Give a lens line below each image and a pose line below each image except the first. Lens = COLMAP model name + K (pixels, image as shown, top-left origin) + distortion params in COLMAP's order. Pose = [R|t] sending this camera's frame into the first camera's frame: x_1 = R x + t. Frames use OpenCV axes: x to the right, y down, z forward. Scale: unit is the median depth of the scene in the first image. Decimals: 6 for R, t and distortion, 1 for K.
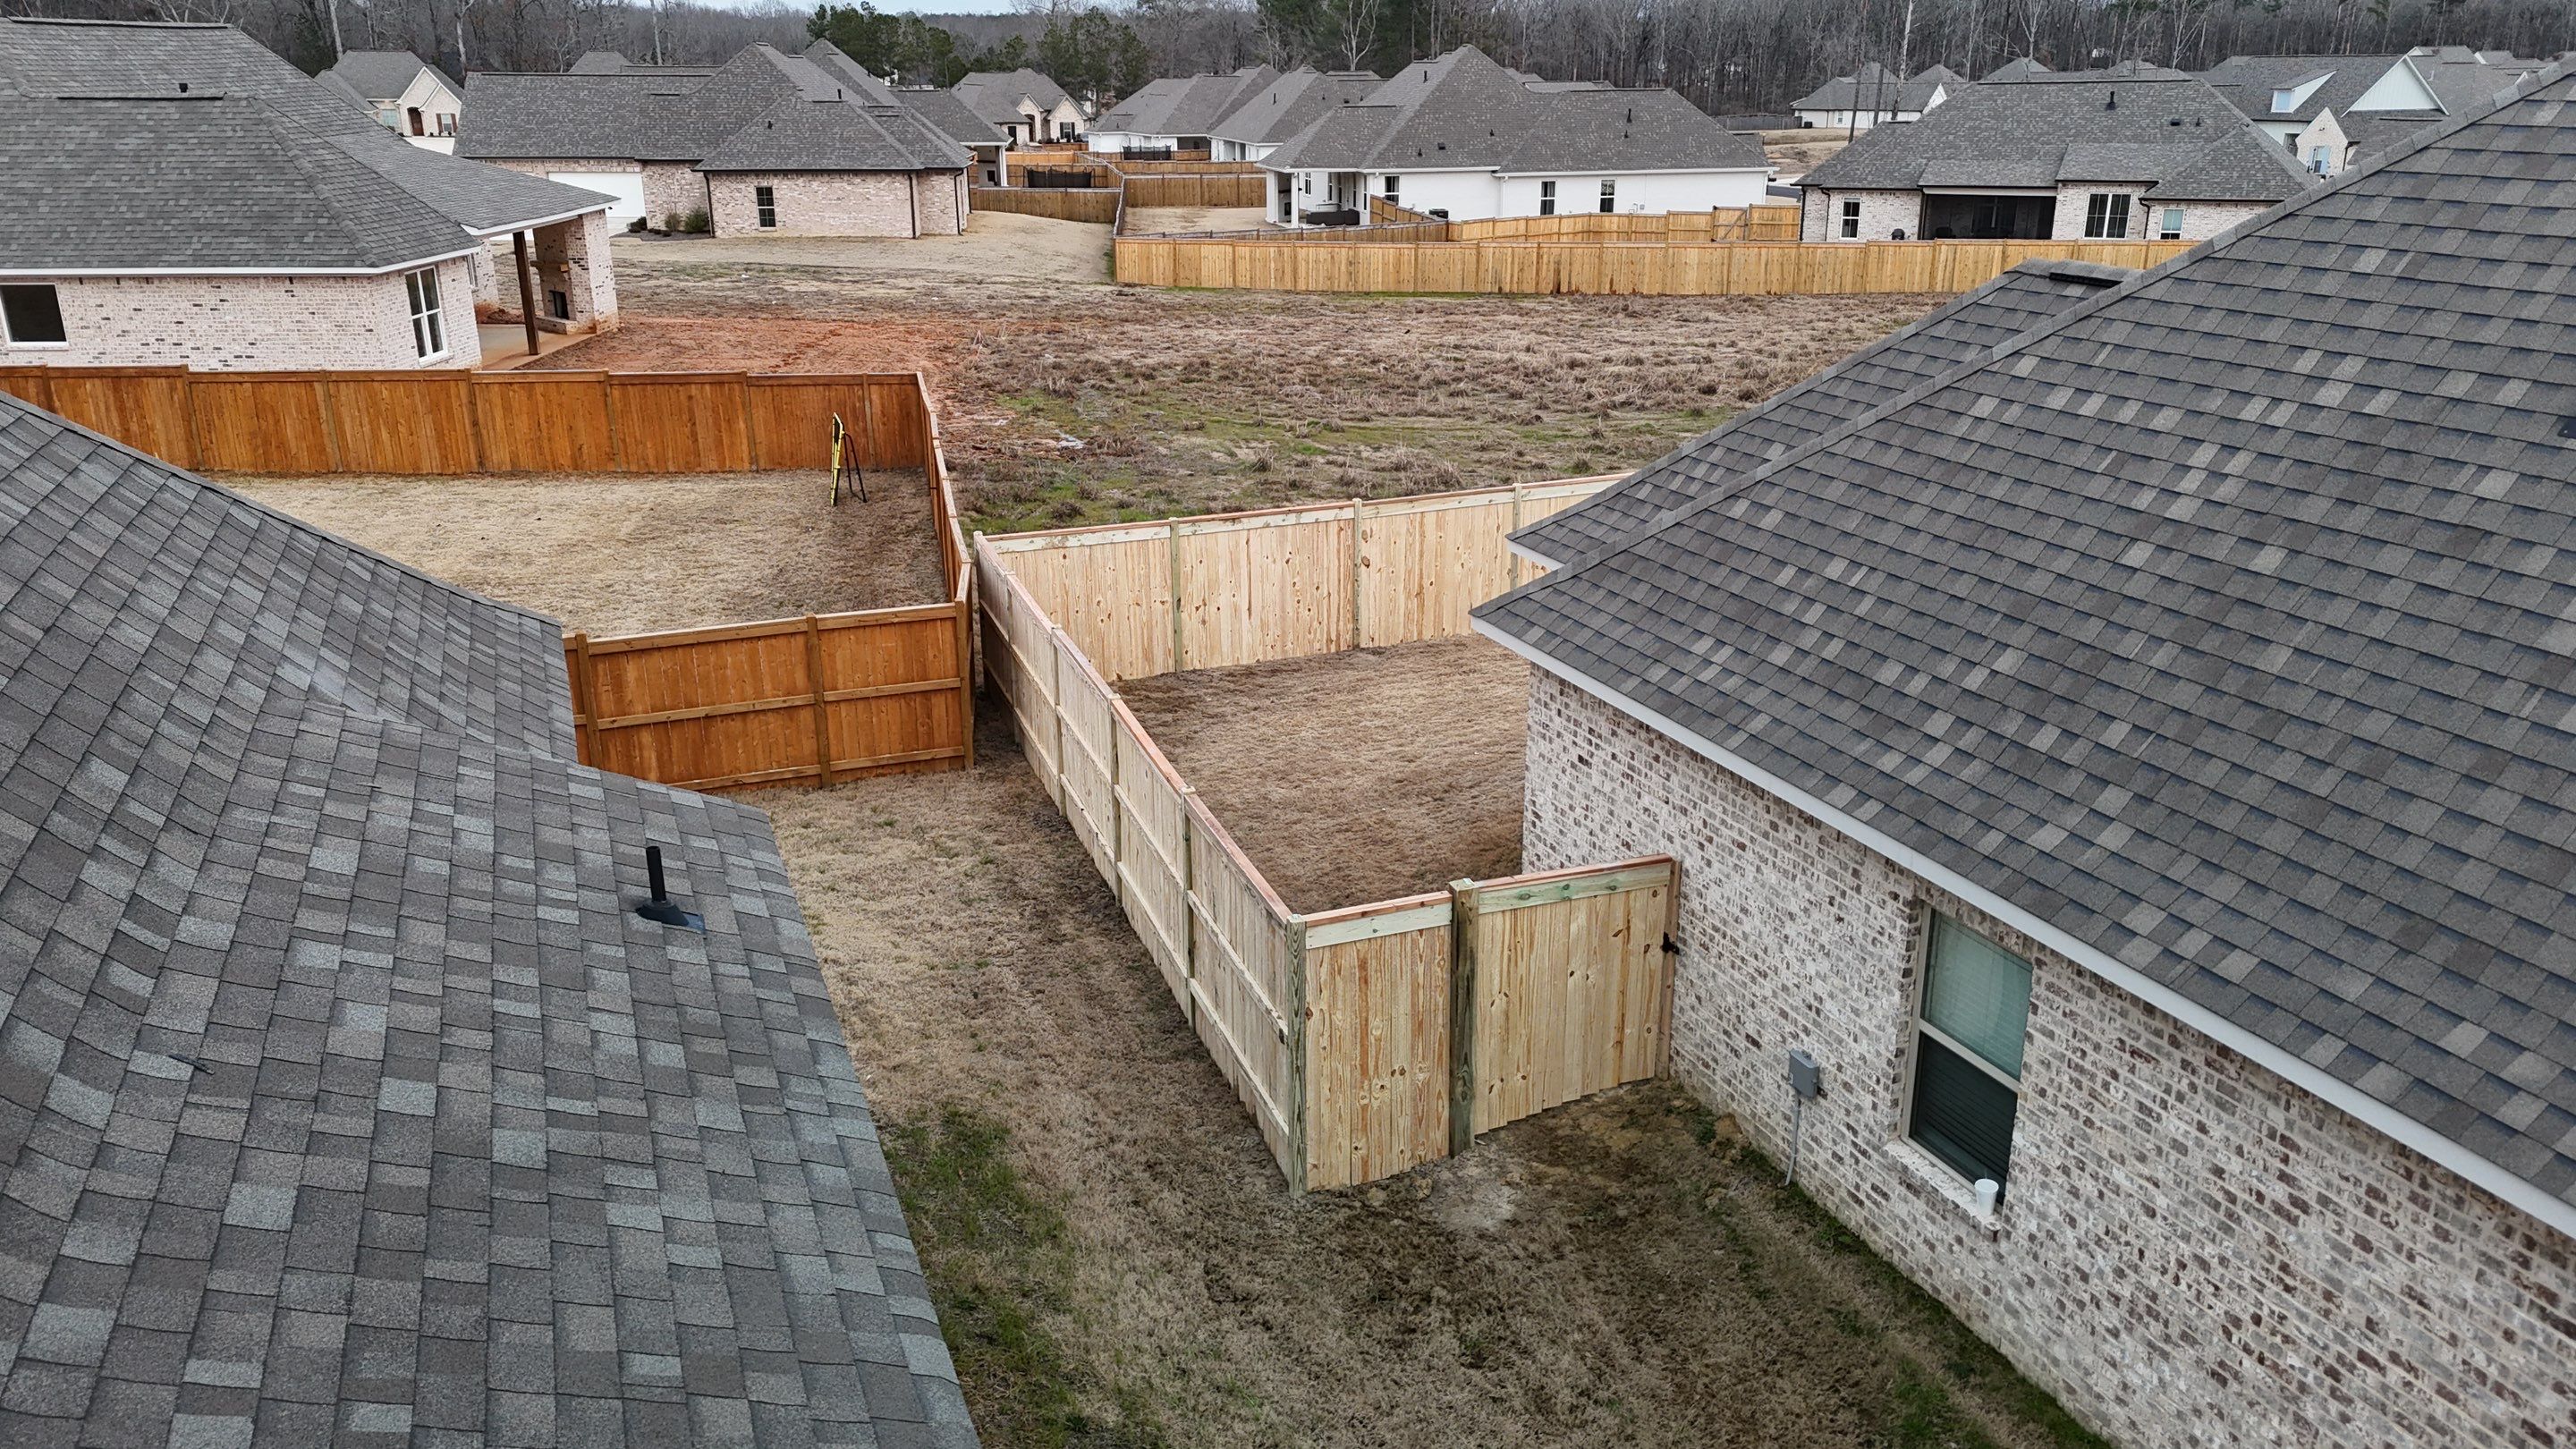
lens RADIAL K [[1895.9, 0, 1296.5], [0, 1895.9, 727.6], [0, 0, 1]] dist [0.085272, -0.079468]
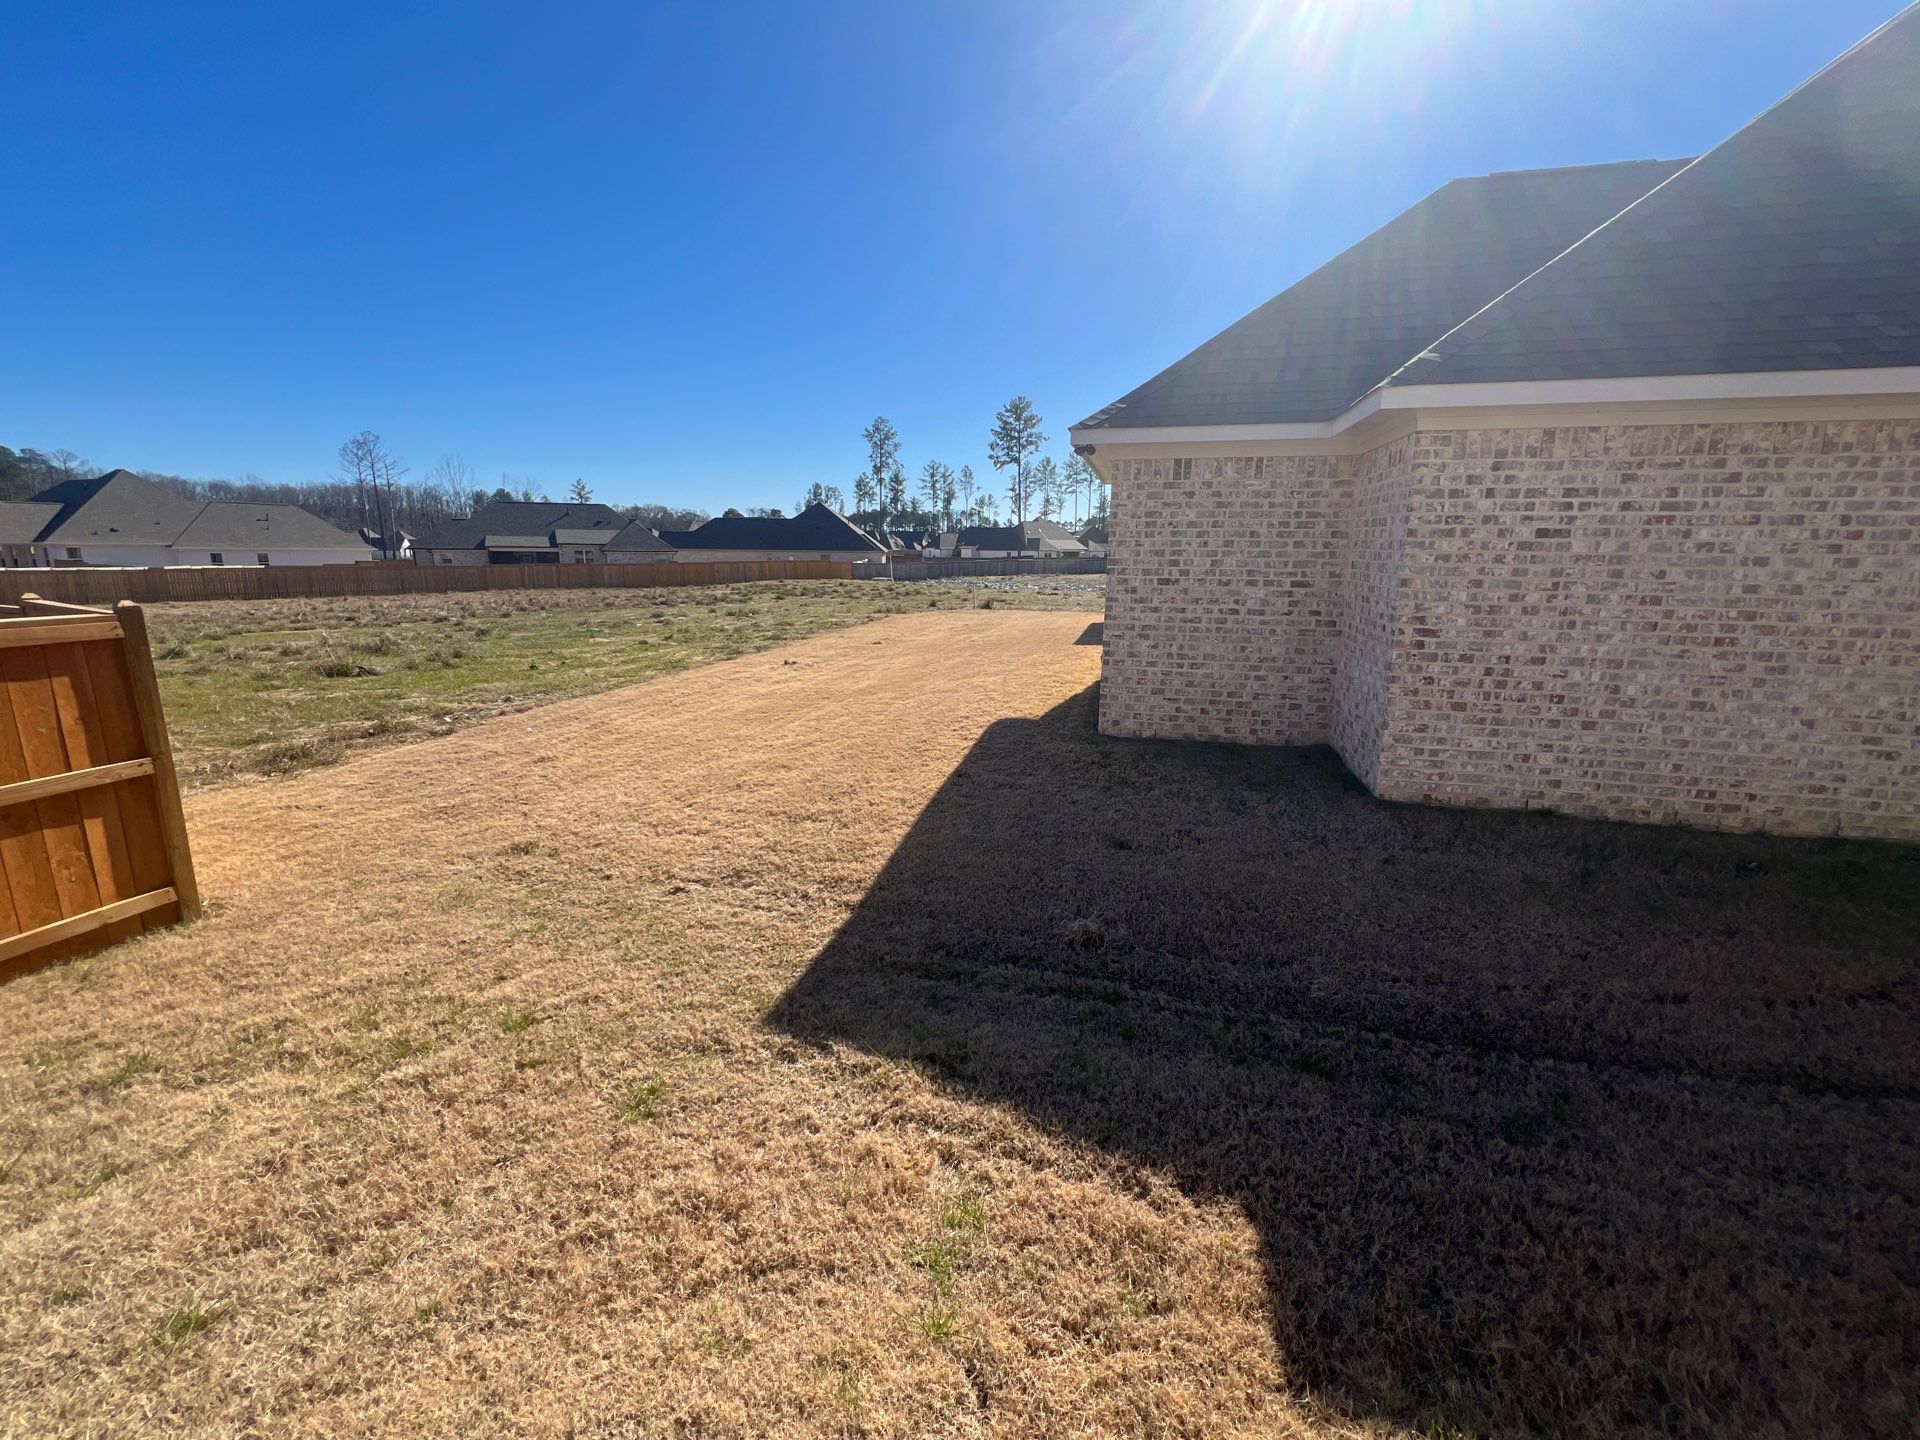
lens RADIAL K [[782.0, 0, 956.8], [0, 782.0, 715.8], [0, 0, 1]] dist [0.001487, 0.000070]
pose [[0.586855, -0.158350, 0.794057, -0.347623], [0.254800, 0.966983, 0.004523, 0.030632], [-0.768556, 0.199672, 0.607826, 1.108219]]
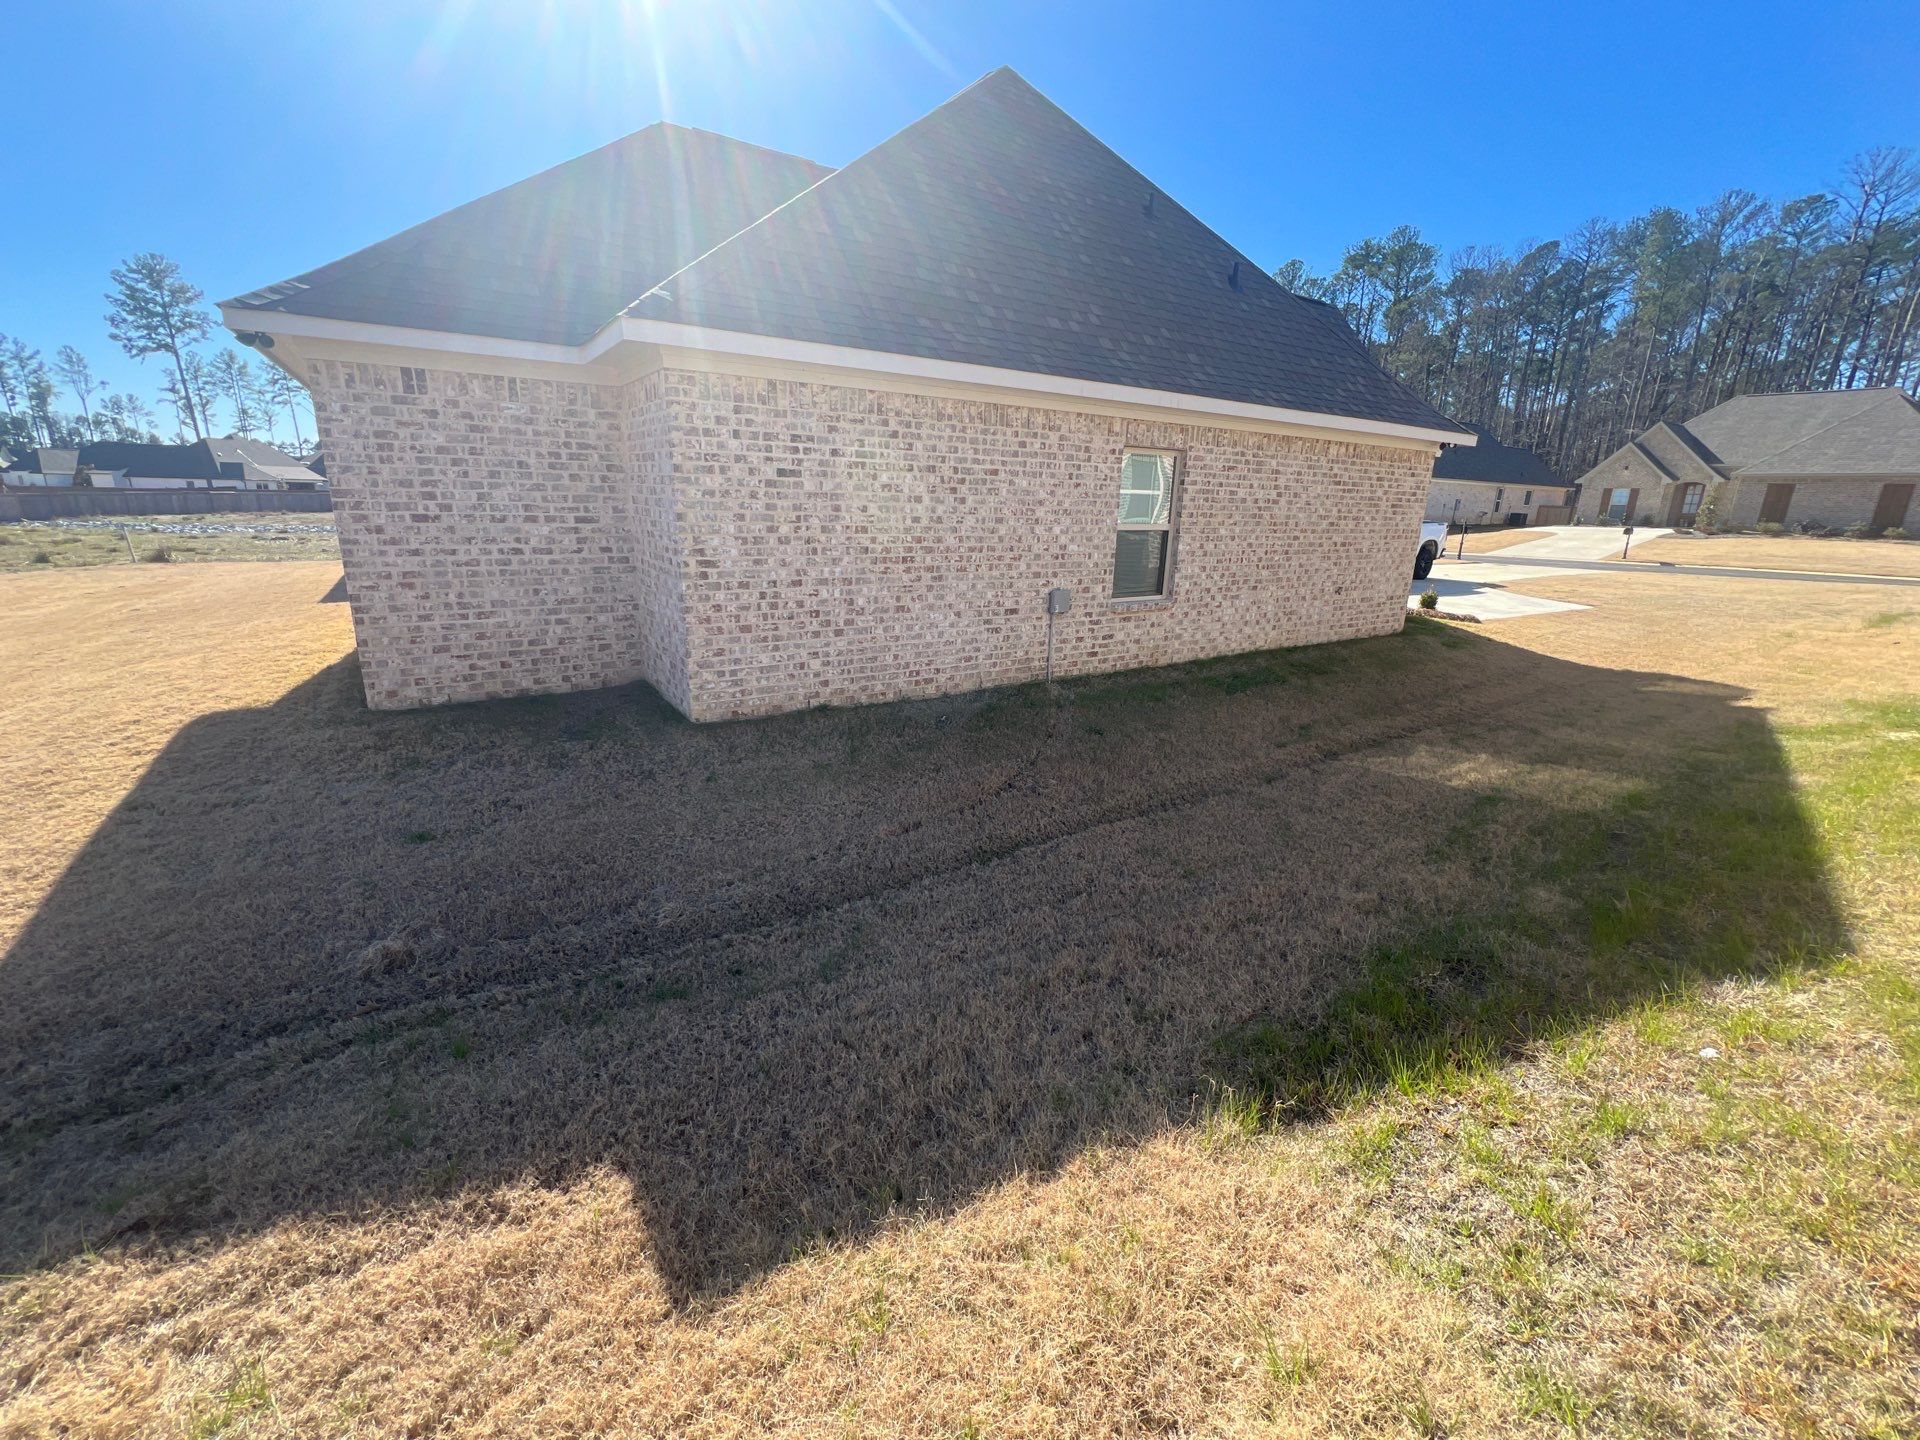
lens RADIAL K [[782.0, 0, 956.8], [0, 782.0, 715.8], [0, 0, 1]] dist [0.001487, 0.000070]
pose [[-0.193644, -0.262395, 0.945331, -0.337966], [0.298546, 0.902111, 0.311554, 0.035106], [-0.934544, 0.342555, -0.096351, 1.099587]]
